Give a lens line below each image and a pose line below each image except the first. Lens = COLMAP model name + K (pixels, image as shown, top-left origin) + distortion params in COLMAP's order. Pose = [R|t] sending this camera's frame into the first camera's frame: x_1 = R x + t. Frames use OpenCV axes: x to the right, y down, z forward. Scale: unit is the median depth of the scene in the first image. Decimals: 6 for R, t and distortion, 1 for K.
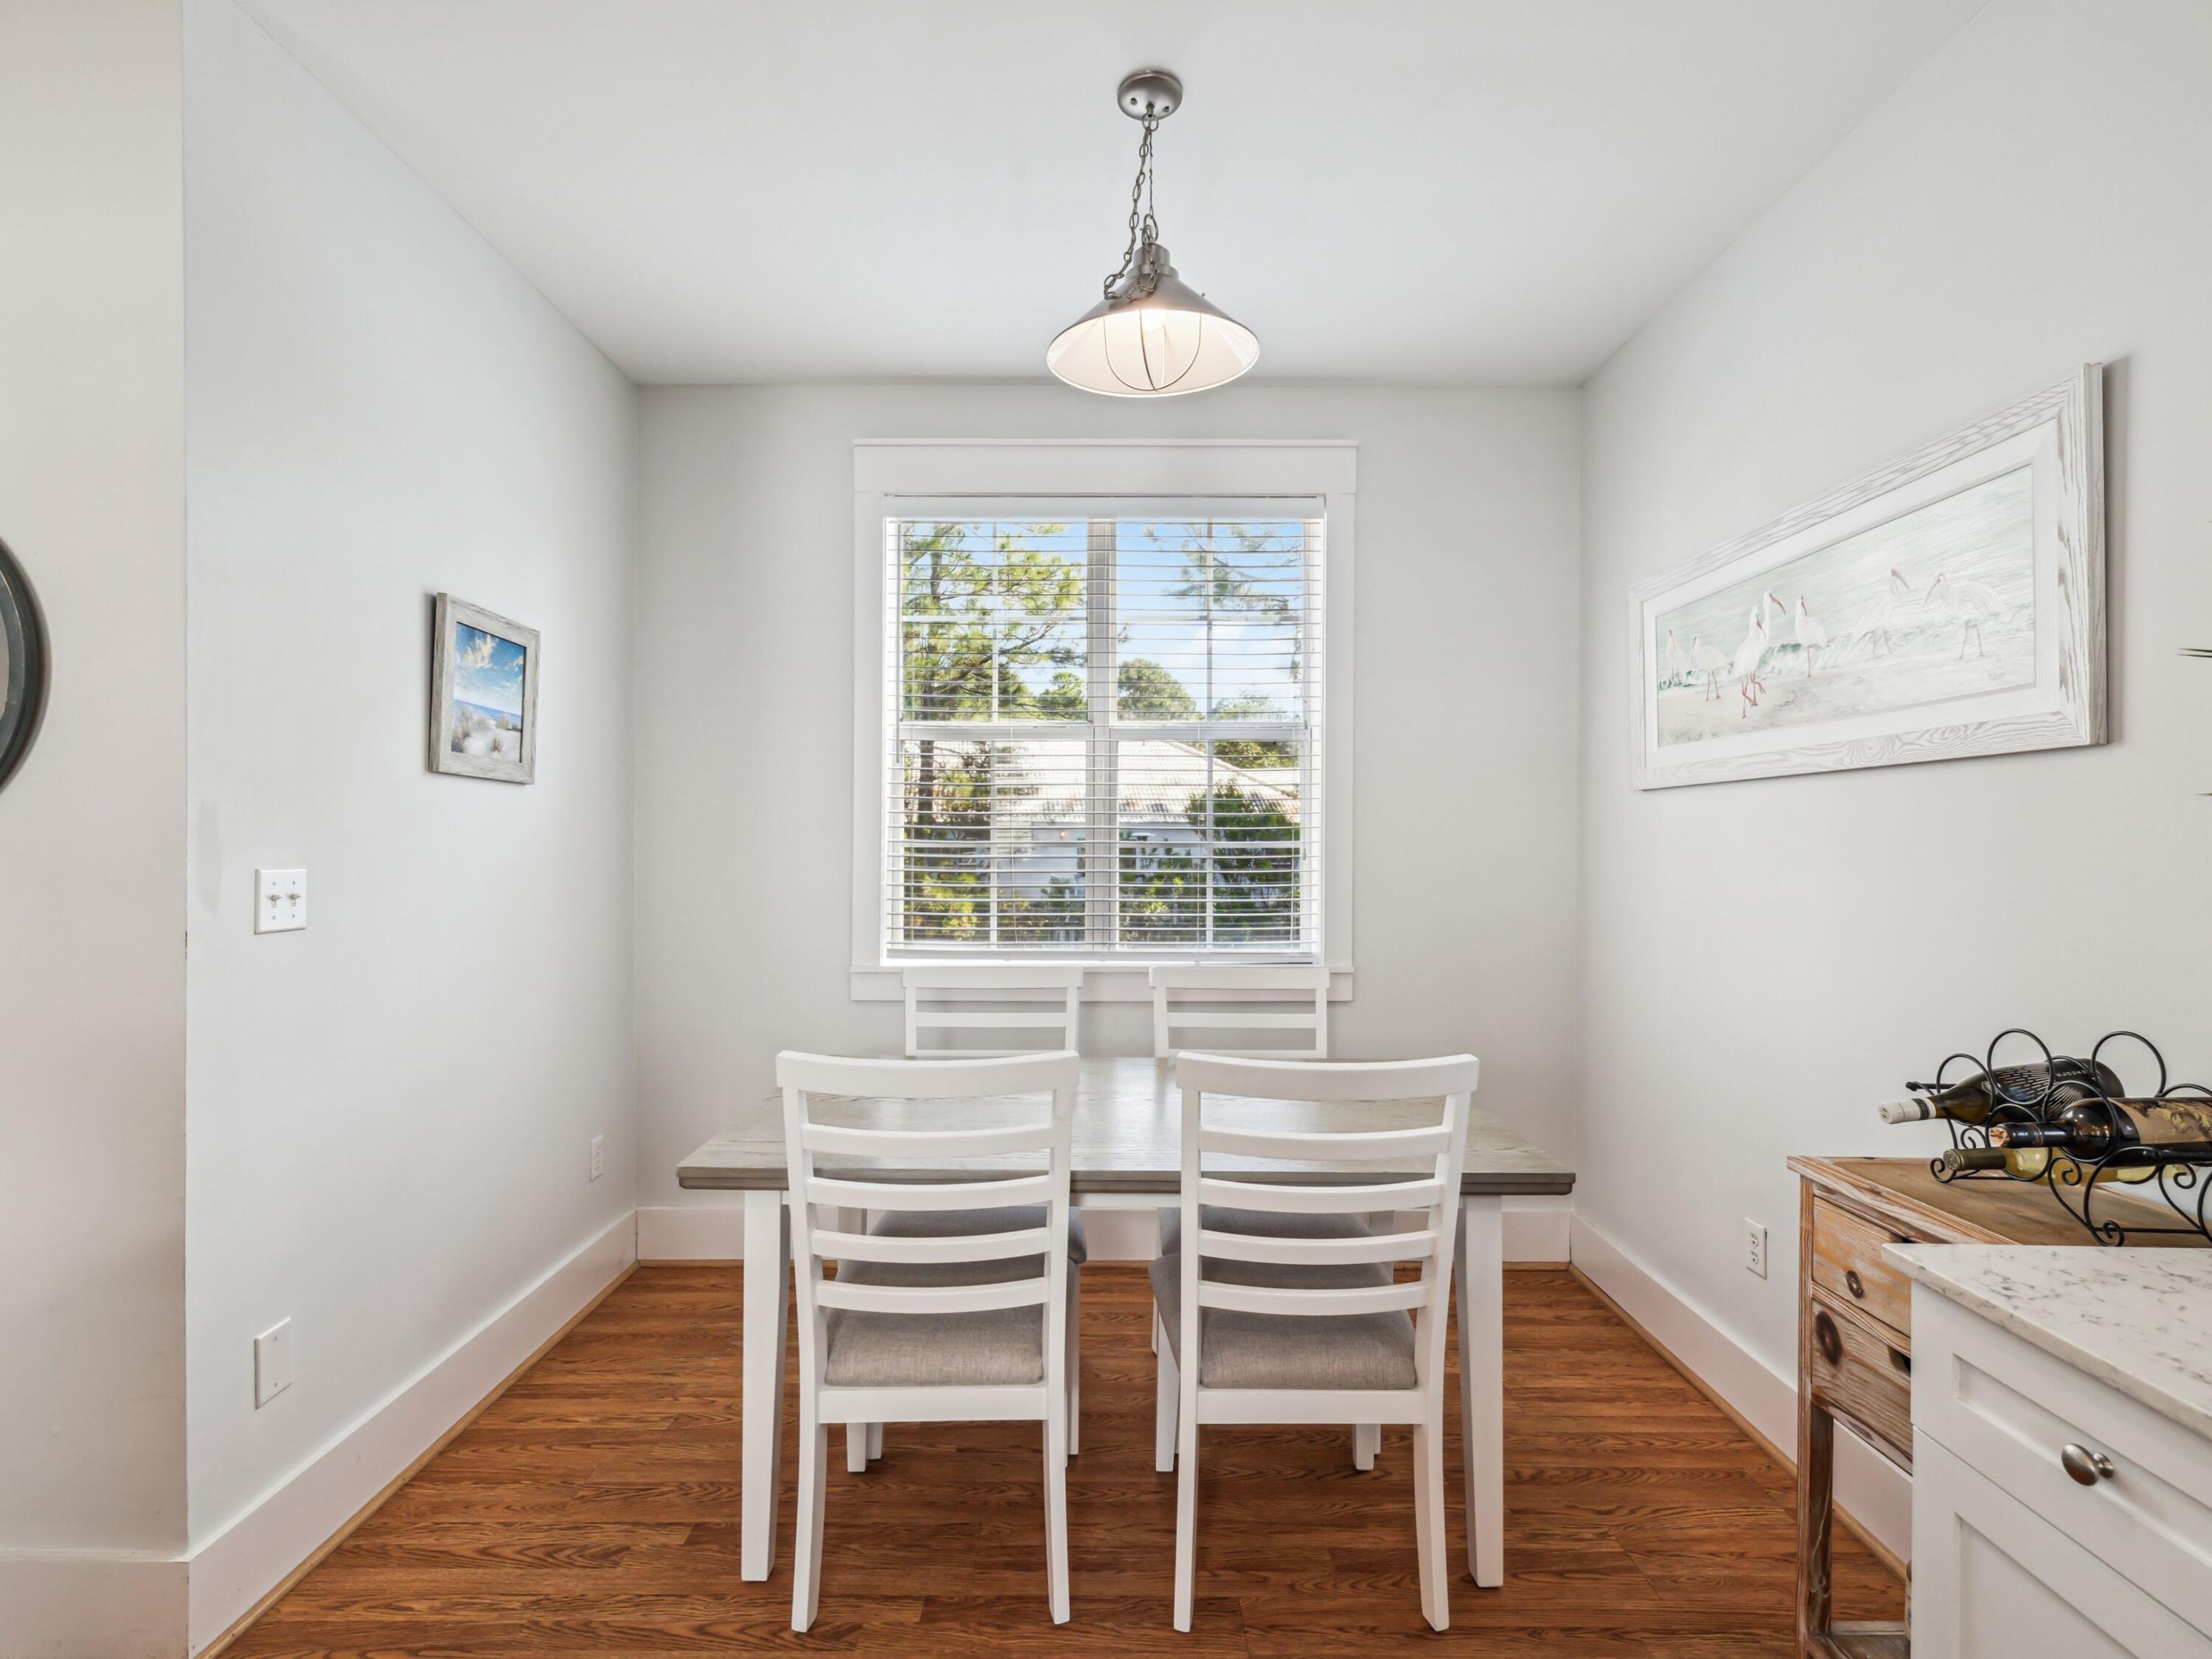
lens RADIAL K [[1047.0, 0, 1094.6], [0, 1047.0, 830.8], [0, 0, 1]] dist [0.002327, -0.001049]
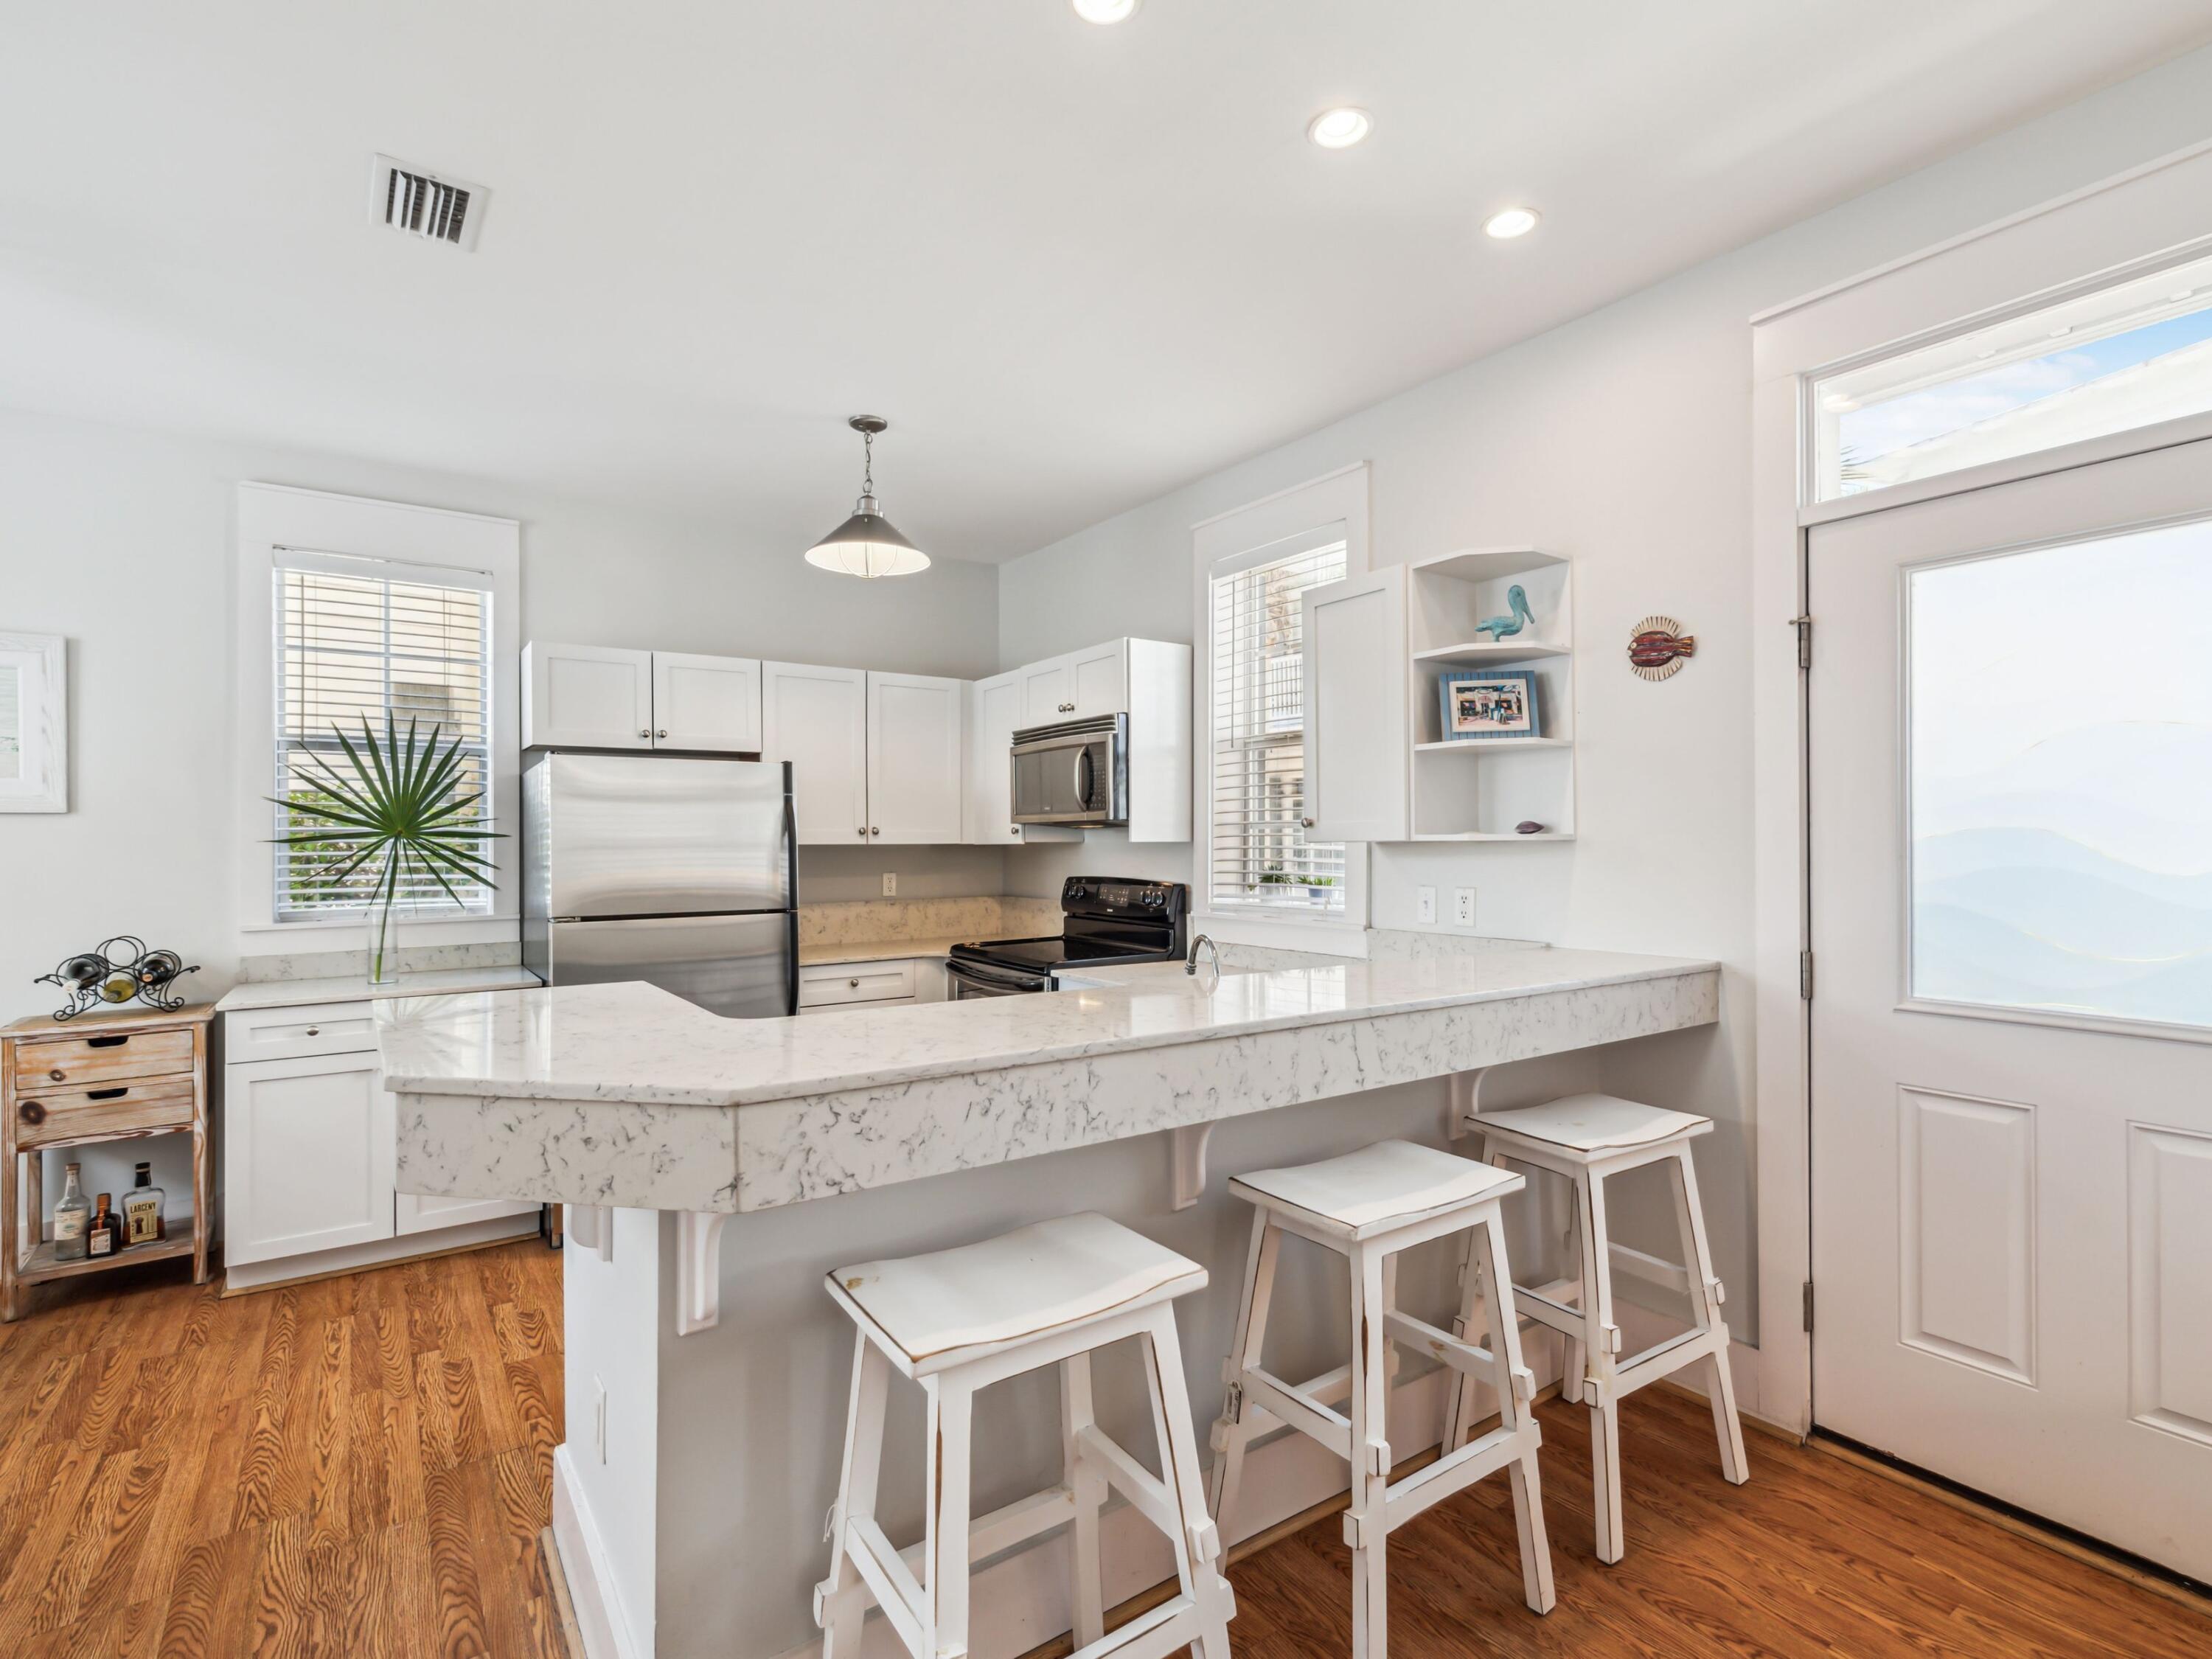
lens RADIAL K [[1047.0, 0, 1097.2], [0, 1047.0, 843.1], [0, 0, 1]] dist [0.002327, -0.001049]
pose [[-0.573322, 0.001392, 0.819329, -1.454962], [-0.001261, 0.999996, -0.002581, -0.011772], [-0.819329, -0.002513, -0.573318, 0.353472]]
